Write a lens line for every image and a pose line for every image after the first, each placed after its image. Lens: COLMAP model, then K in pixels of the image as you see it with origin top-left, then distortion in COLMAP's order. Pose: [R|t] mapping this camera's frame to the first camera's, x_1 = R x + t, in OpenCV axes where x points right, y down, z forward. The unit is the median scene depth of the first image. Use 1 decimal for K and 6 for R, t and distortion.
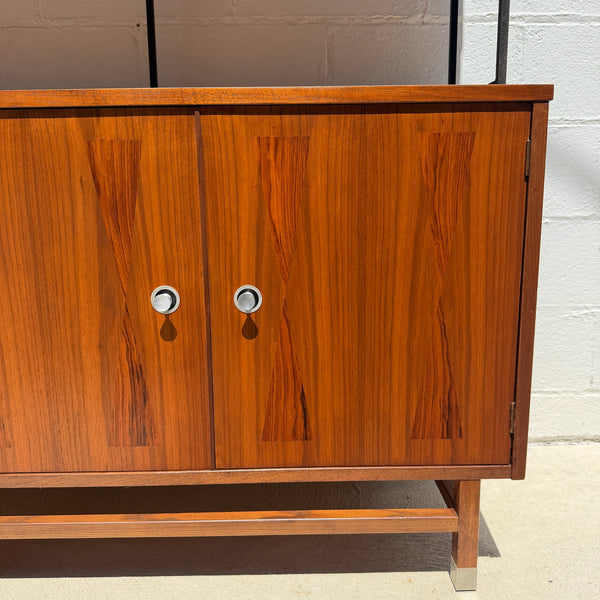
lens RADIAL K [[568.1, 0, 302.0], [0, 568.1, 305.0], [0, 0, 1]] dist [0.020864, 0.000000]
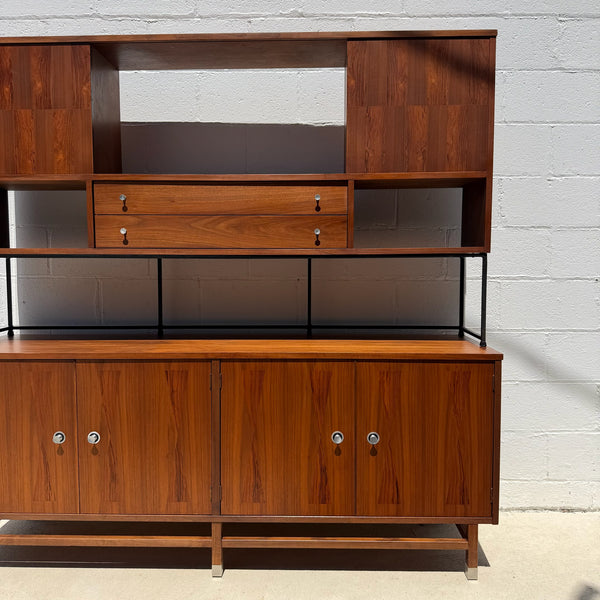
lens RADIAL K [[568.1, 0, 300.8], [0, 568.1, 294.8], [0, 0, 1]] dist [0.020864, 0.000000]
pose [[0.999292, 0.015407, -0.034333, -0.314471], [-0.019675, 0.991622, -0.127667, -0.282220], [0.032078, 0.128252, 0.991223, -1.346046]]
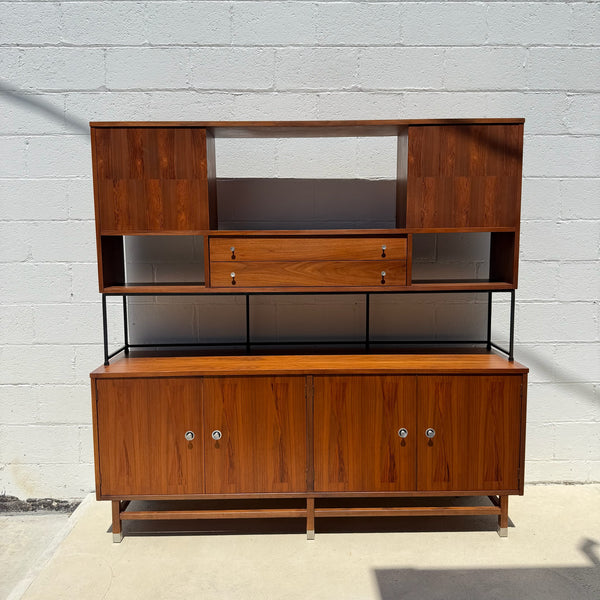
lens RADIAL K [[568.1, 0, 296.8], [0, 568.1, 295.4], [0, 0, 1]] dist [0.020864, 0.000000]
pose [[0.999954, 0.007667, -0.005695, -0.784193], [-0.008137, 0.996128, -0.087534, -0.463362], [0.005002, 0.087576, 0.996145, -2.063174]]
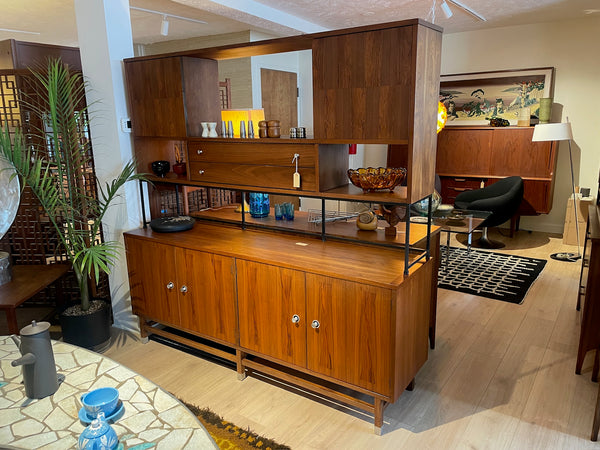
lens RADIAL K [[454.8, 0, 299.2], [0, 454.8, 222.2], [0, 0, 1]] dist [0.057993, -0.071459]
pose [[0.827367, 0.125262, -0.547516, 1.229238], [-0.097171, 0.992037, 0.080123, -0.816762], [0.553193, -0.013088, 0.832951, -1.314305]]
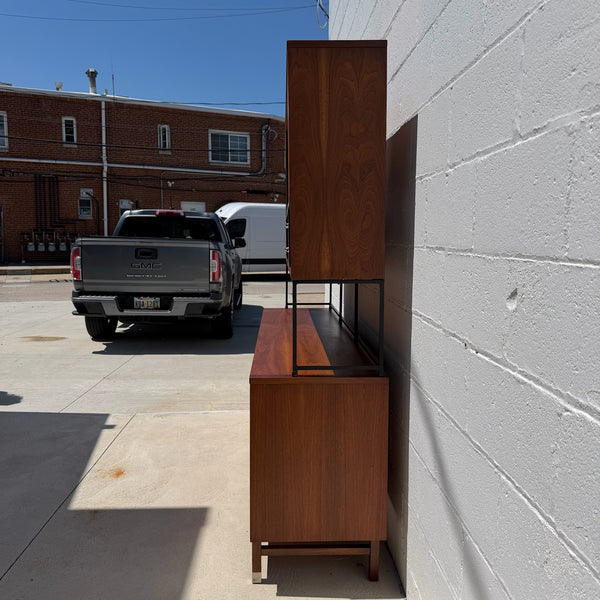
lens RADIAL K [[568.1, 0, 300.6], [0, 568.1, 299.2], [0, 0, 1]] dist [0.020864, 0.000000]
pose [[0.024006, 0.128041, -0.991478, 2.621081], [-0.188676, 0.974521, 0.121283, -0.979375], [0.981746, 0.184157, 0.047552, 0.961374]]
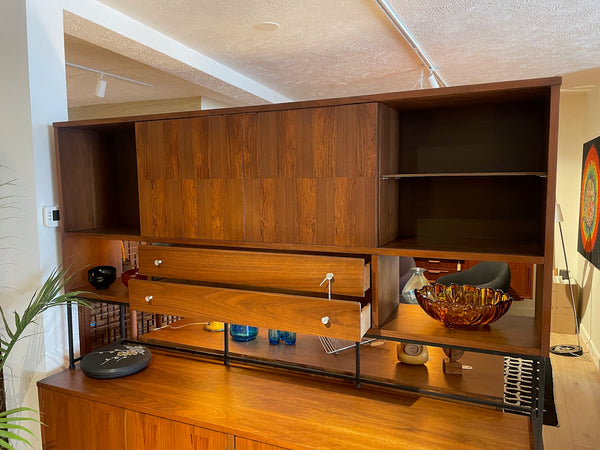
lens RADIAL K [[454.8, 0, 300.2], [0, 454.8, 217.5], [0, 0, 1]] dist [0.057993, -0.071459]
pose [[0.910964, 0.036918, -0.410830, 0.254138], [-0.079768, 0.992953, -0.087647, -1.036024], [0.404699, 0.112614, 0.907489, -0.741007]]
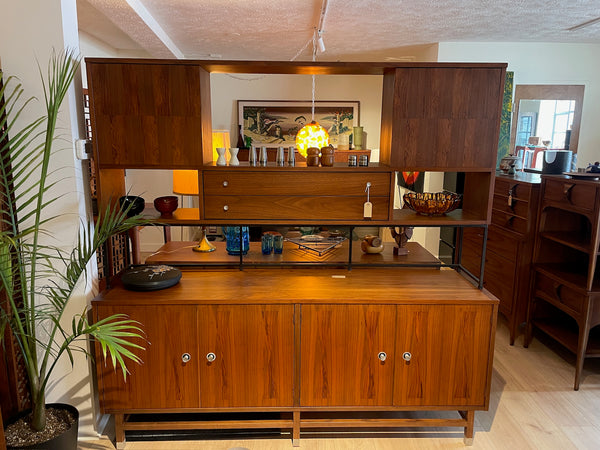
lens RADIAL K [[454.8, 0, 299.5], [0, 454.8, 218.8], [0, 0, 1]] dist [0.057993, -0.071459]
pose [[0.999581, 0.019726, 0.021198, -0.783333], [-0.019706, 0.999805, -0.001169, -0.785586], [-0.021217, 0.000751, 0.999775, -1.641215]]
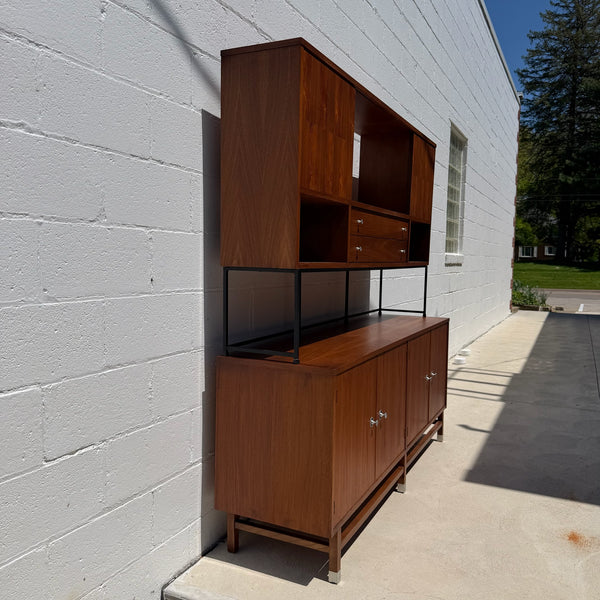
lens RADIAL K [[568.1, 0, 300.6], [0, 568.1, 298.4], [0, 0, 1]] dist [0.020864, 0.000000]
pose [[0.449119, -0.043391, 0.892418, -3.929025], [0.139538, 0.989970, -0.022090, -0.567346], [-0.882509, 0.134447, 0.450669, -0.031308]]
